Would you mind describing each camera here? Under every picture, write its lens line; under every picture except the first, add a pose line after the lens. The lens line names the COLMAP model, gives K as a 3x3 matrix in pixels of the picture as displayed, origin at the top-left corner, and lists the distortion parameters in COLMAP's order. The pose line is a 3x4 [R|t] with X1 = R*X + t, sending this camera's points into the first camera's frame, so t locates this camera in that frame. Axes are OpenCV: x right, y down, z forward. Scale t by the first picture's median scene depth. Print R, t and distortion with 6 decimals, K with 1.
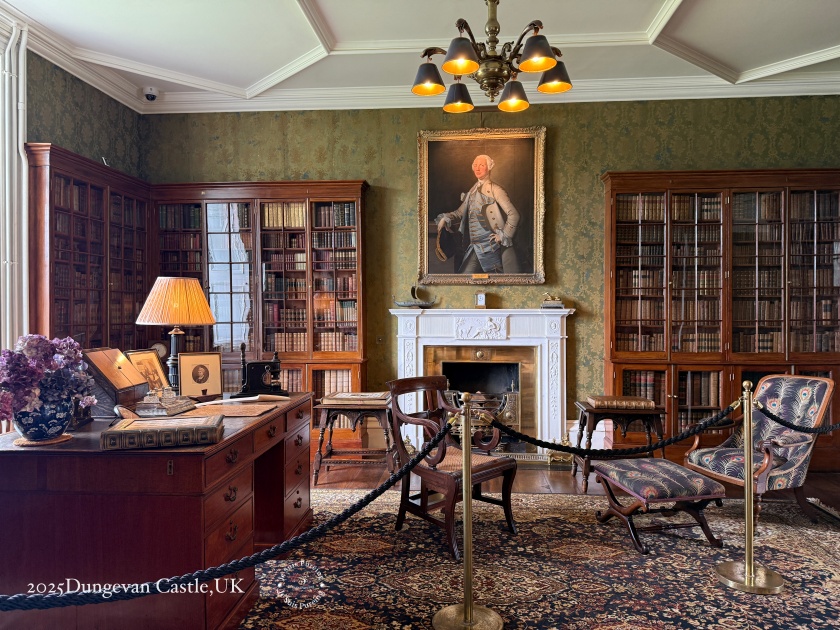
lens RADIAL K [[606.7, 0, 420.0], [0, 606.7, 315.0], [0, 0, 1]] dist [0.127098, -0.133430]
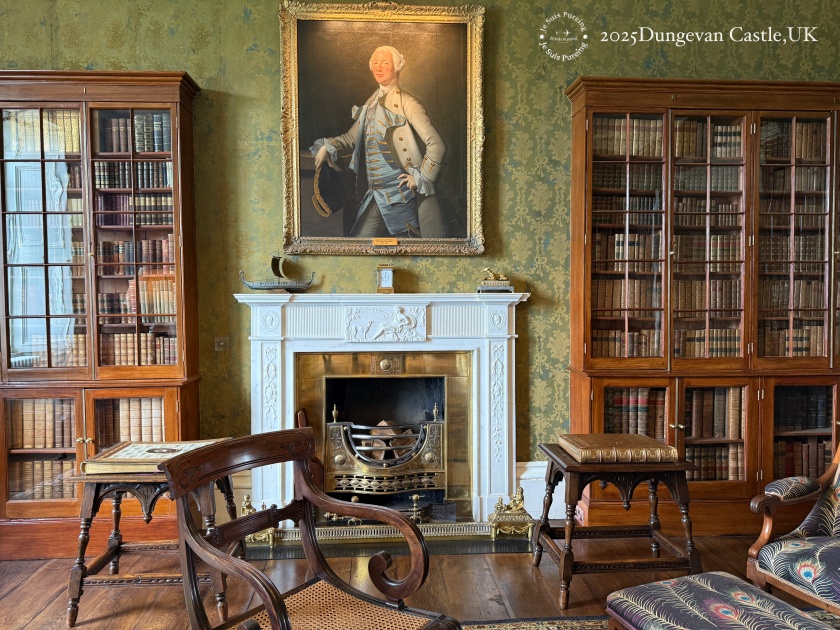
lens RADIAL K [[606.7, 0, 420.0], [0, 606.7, 315.0], [0, 0, 1]] dist [0.127098, -0.133430]
pose [[0.988610, -0.006479, 0.150360, 0.040131], [0.003989, 0.999850, 0.016861, 0.001903], [-0.150447, -0.016069, 0.988487, 0.370402]]
